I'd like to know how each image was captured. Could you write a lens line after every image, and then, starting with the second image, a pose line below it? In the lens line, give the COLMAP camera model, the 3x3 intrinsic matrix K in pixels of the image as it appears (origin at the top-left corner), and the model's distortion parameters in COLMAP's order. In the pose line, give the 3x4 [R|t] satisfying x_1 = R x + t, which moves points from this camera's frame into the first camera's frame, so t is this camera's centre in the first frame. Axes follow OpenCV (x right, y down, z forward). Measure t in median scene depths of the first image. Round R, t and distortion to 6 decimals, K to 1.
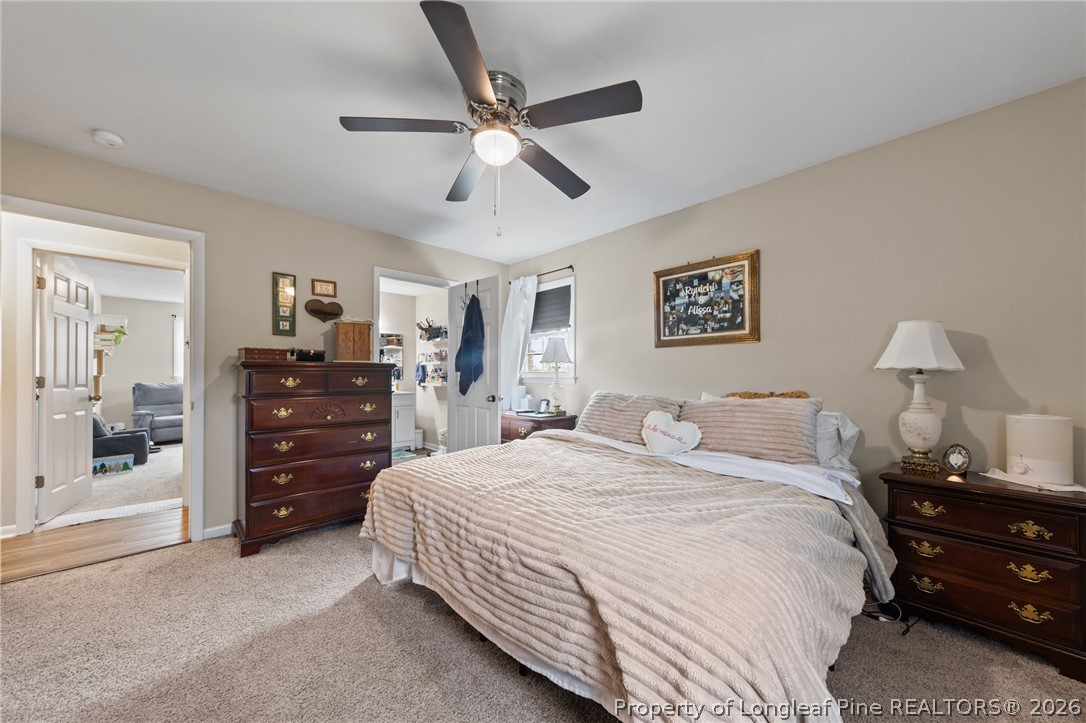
lens RADIAL K [[375.8, 0, 543.0], [0, 375.8, 361.5], [0, 0, 1]] dist [0.000150, -0.000036]
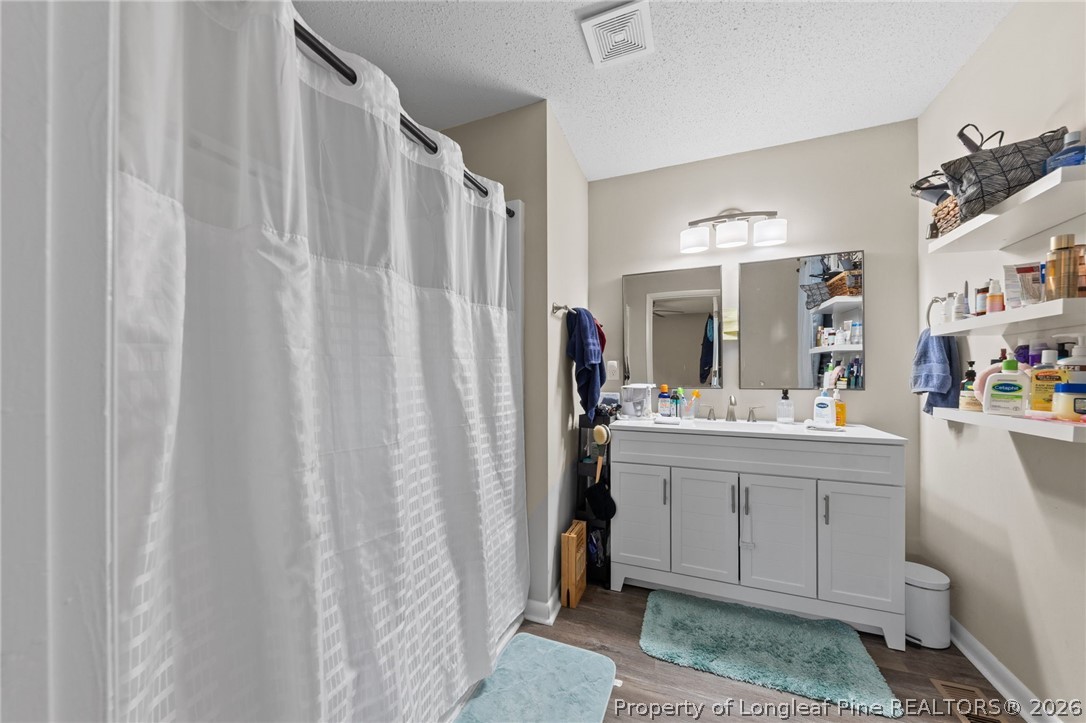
lens RADIAL K [[400.1, 0, 525.7], [0, 400.1, 368.2], [0, 0, 1]] dist [-0.000139, -0.000151]
pose [[0.399465, 0.004969, -0.916735, -0.183915], [0.004220, 0.999965, 0.007259, 0.027622], [0.916739, -0.006769, 0.399430, 0.626495]]
